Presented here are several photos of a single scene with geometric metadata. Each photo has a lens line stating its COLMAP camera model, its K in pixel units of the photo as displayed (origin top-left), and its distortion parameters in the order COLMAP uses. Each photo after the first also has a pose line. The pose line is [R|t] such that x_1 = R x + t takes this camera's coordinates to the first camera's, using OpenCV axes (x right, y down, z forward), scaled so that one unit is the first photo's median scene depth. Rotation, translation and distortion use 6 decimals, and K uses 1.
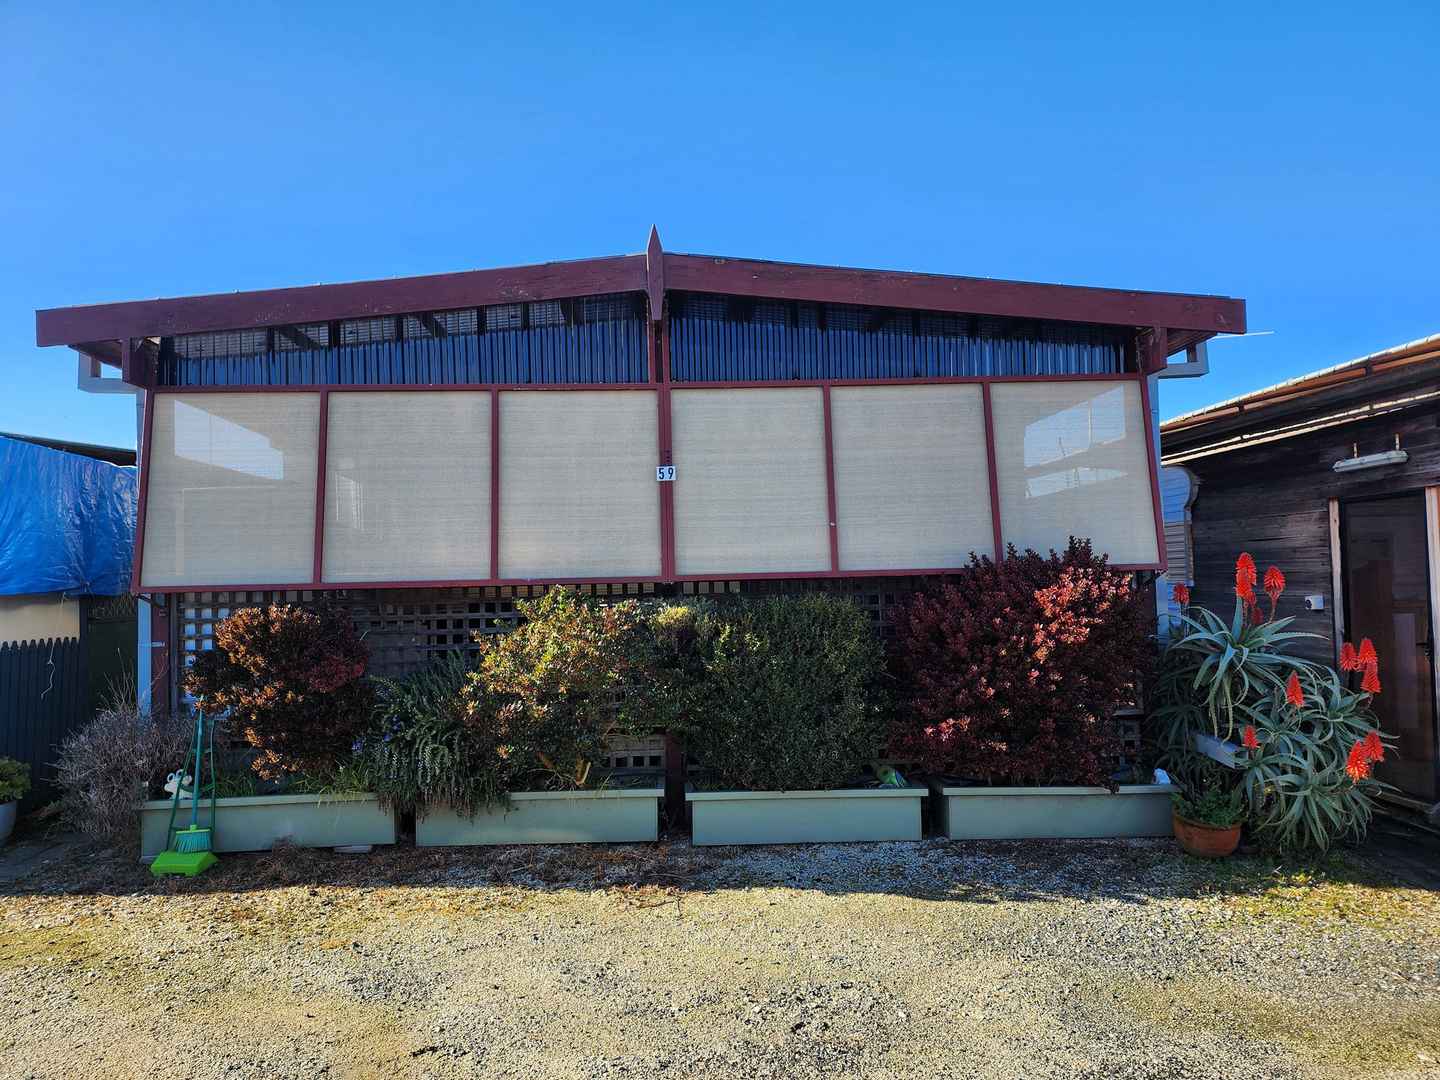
lens RADIAL K [[944.7, 0, 716.0], [0, 944.7, 534.9], [0, 0, 1]] dist [0.038964, -0.004417]
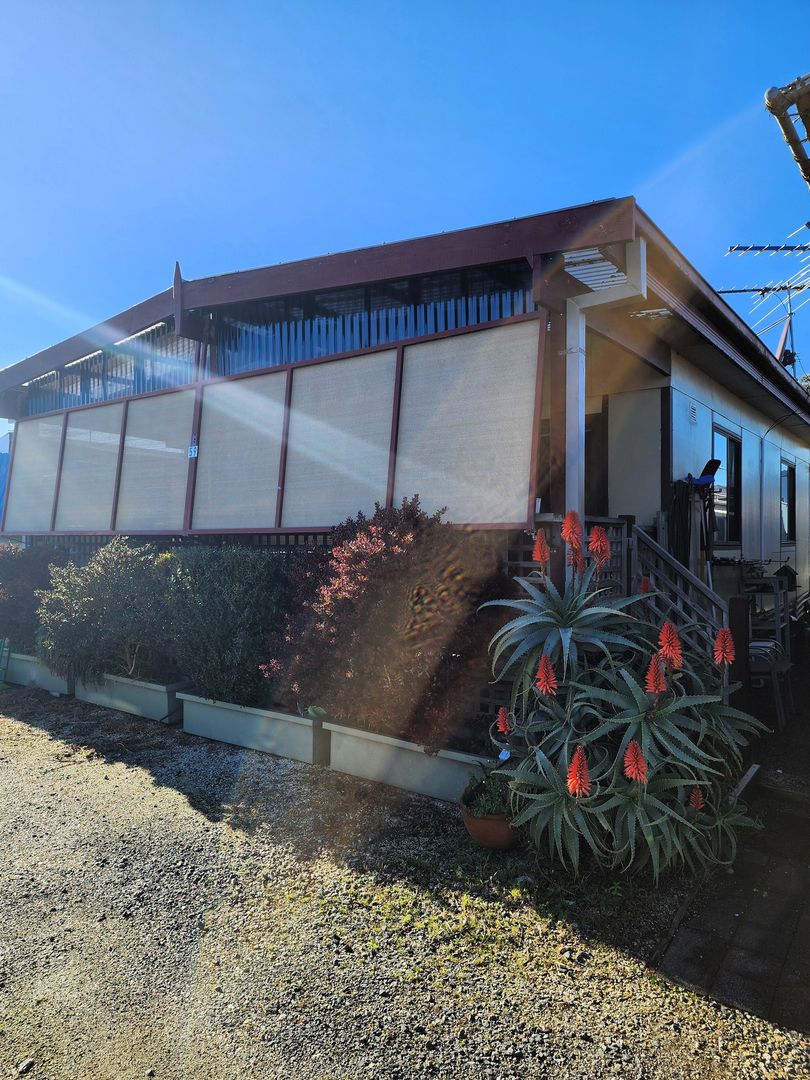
lens RADIAL K [[708.5, 0, 405.1], [0, 708.5, 544.8], [0, 0, 1]] dist [0.038964, -0.004417]
pose [[0.780408, 0.024585, -0.624787, 0.918313], [0.013701, 0.998314, 0.056397, 0.012688], [0.625120, -0.052573, 0.778756, 0.463620]]
